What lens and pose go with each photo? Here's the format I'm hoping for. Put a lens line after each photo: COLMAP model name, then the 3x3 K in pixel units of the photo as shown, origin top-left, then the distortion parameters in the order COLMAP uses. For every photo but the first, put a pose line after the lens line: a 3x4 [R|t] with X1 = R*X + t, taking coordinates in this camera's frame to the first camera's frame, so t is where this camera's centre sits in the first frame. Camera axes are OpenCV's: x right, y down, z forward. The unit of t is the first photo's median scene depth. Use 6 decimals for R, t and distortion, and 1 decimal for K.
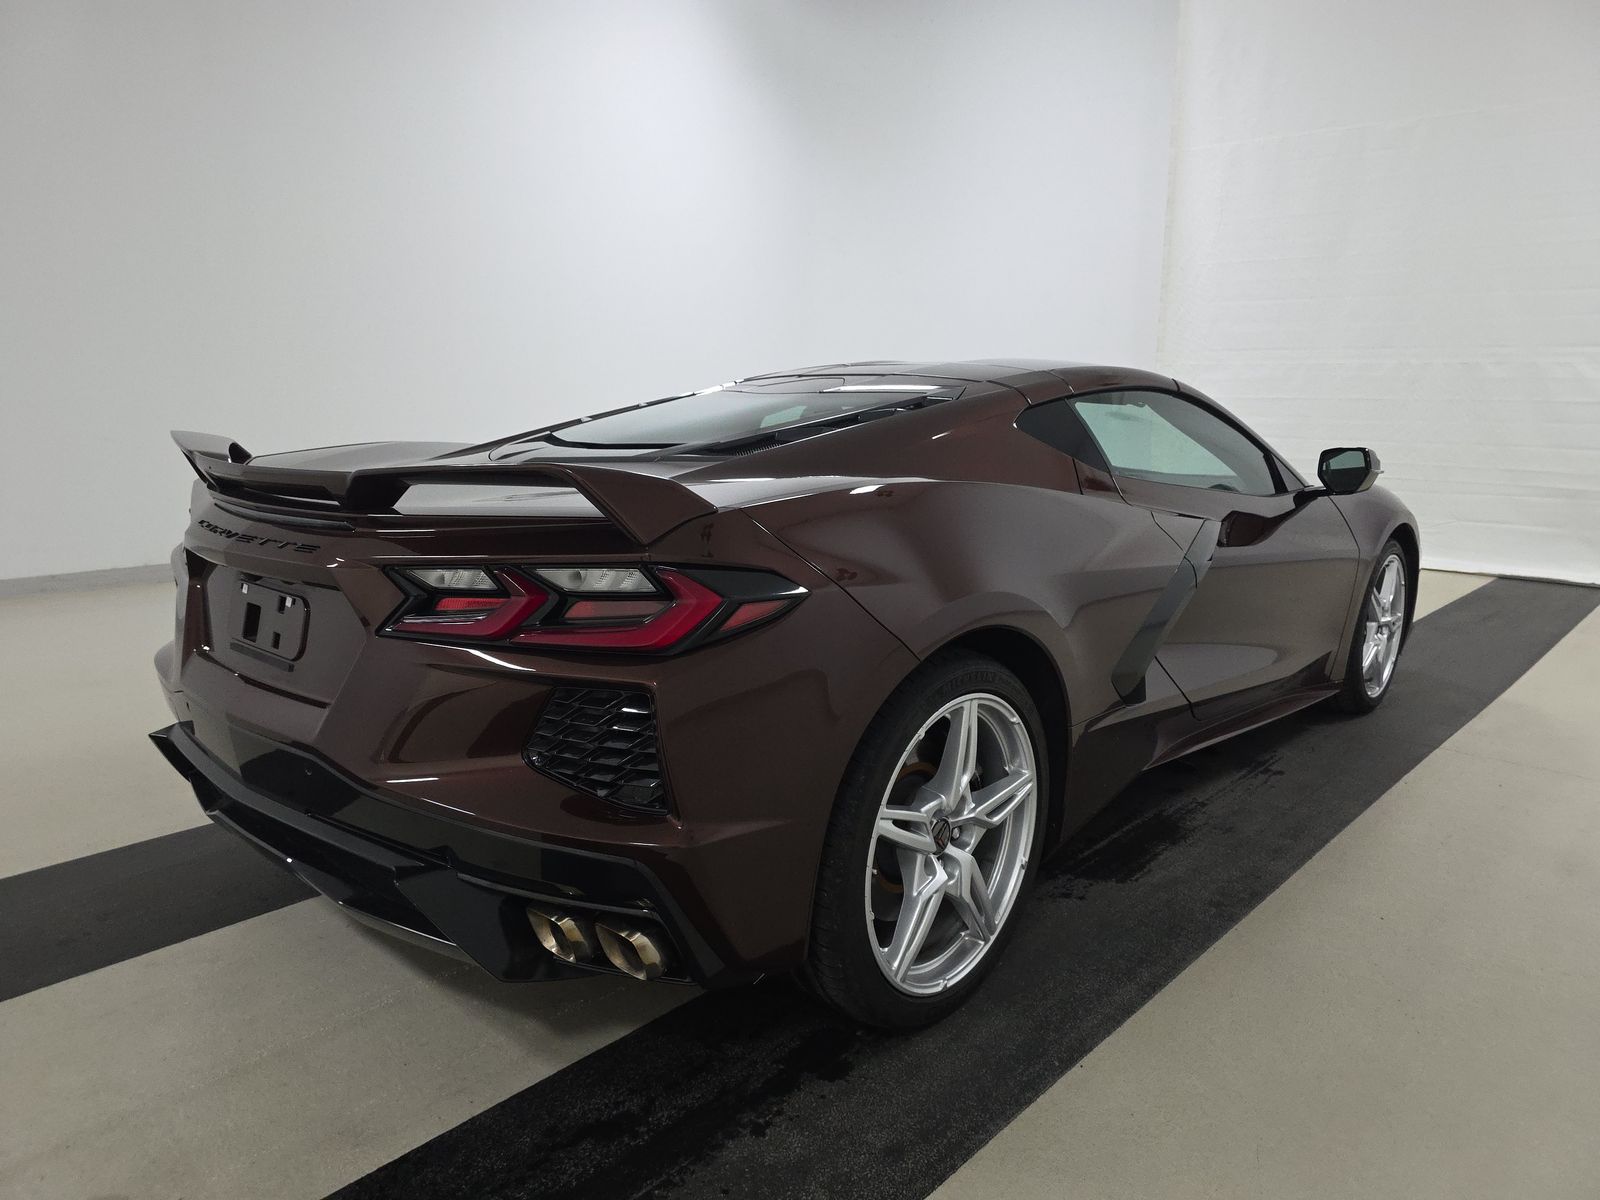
lens RADIAL K [[1142.3, 0, 772.8], [0, 1142.3, 604.7], [0, 0, 1]] dist [0.031920, 0.000970]
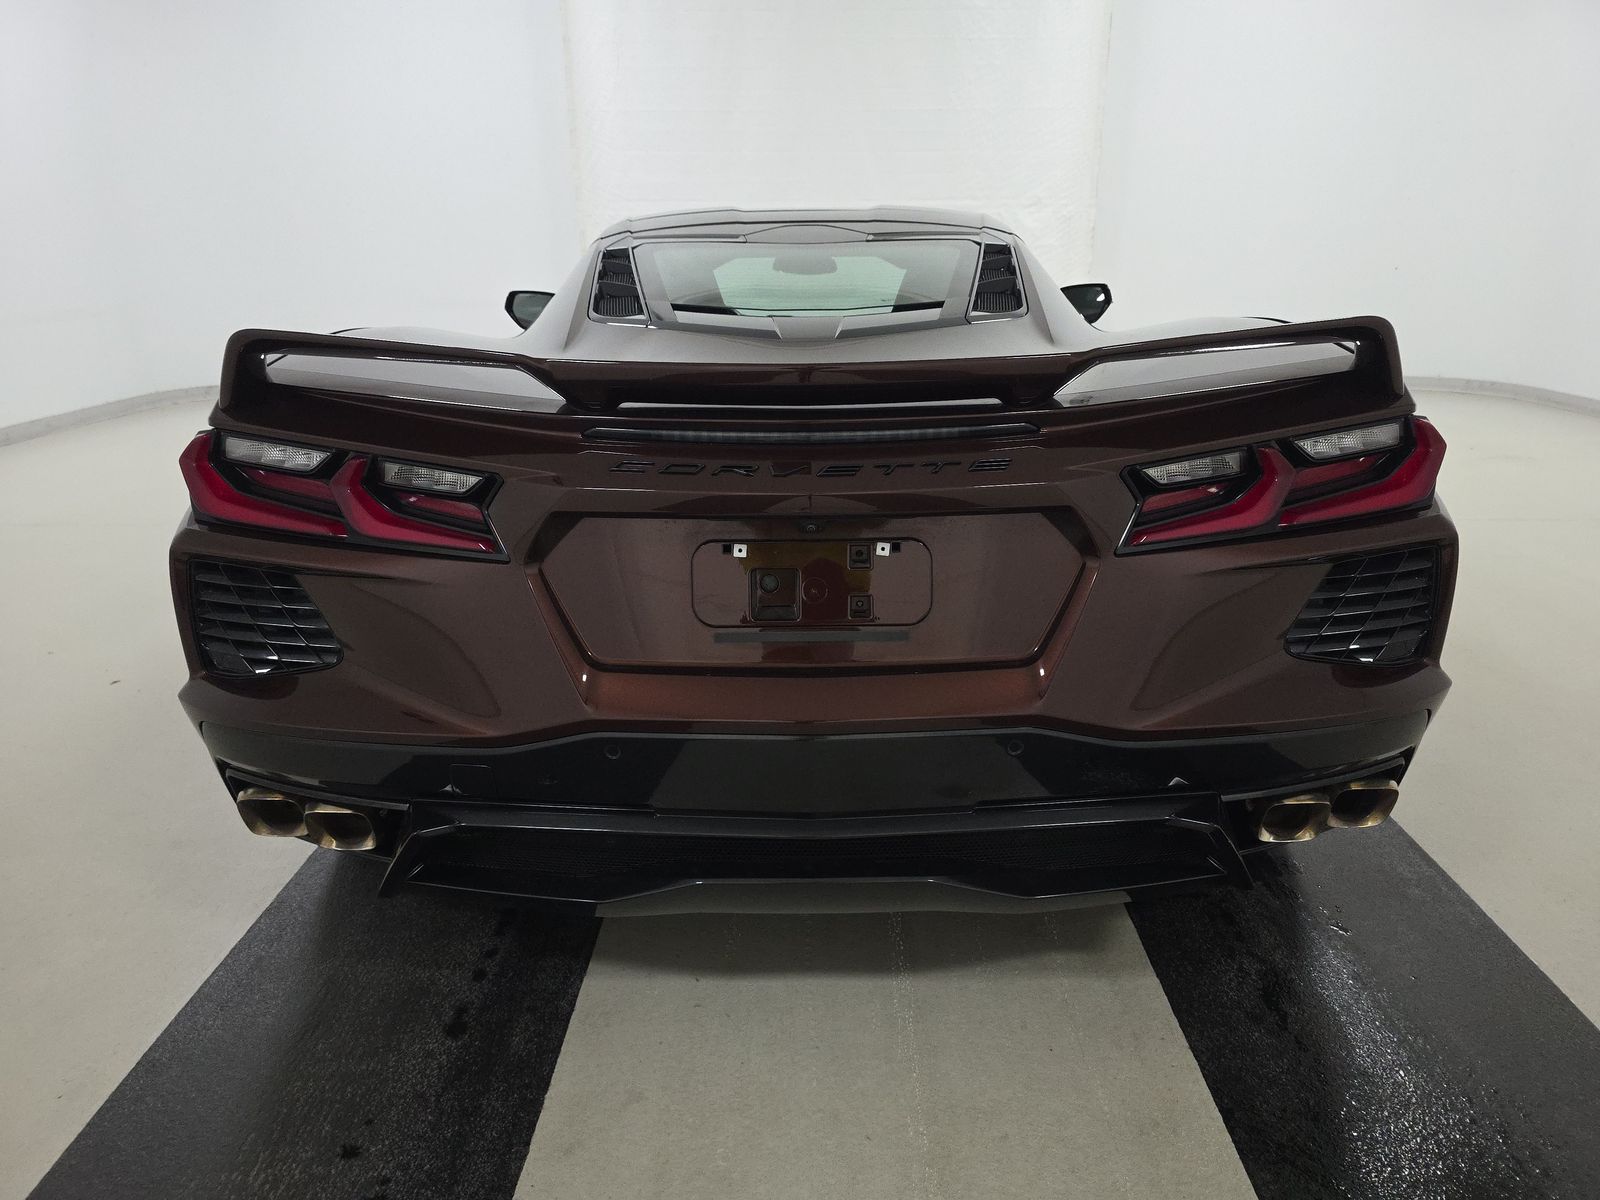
lens RADIAL K [[1142.3, 0, 772.8], [0, 1142.3, 604.7], [0, 0, 1]] dist [0.031920, 0.000970]
pose [[0.707962, -0.223580, 0.669927, -0.982548], [0.141109, 0.974221, 0.176014, -0.107418], [-0.692010, -0.030078, 0.721261, 0.541793]]
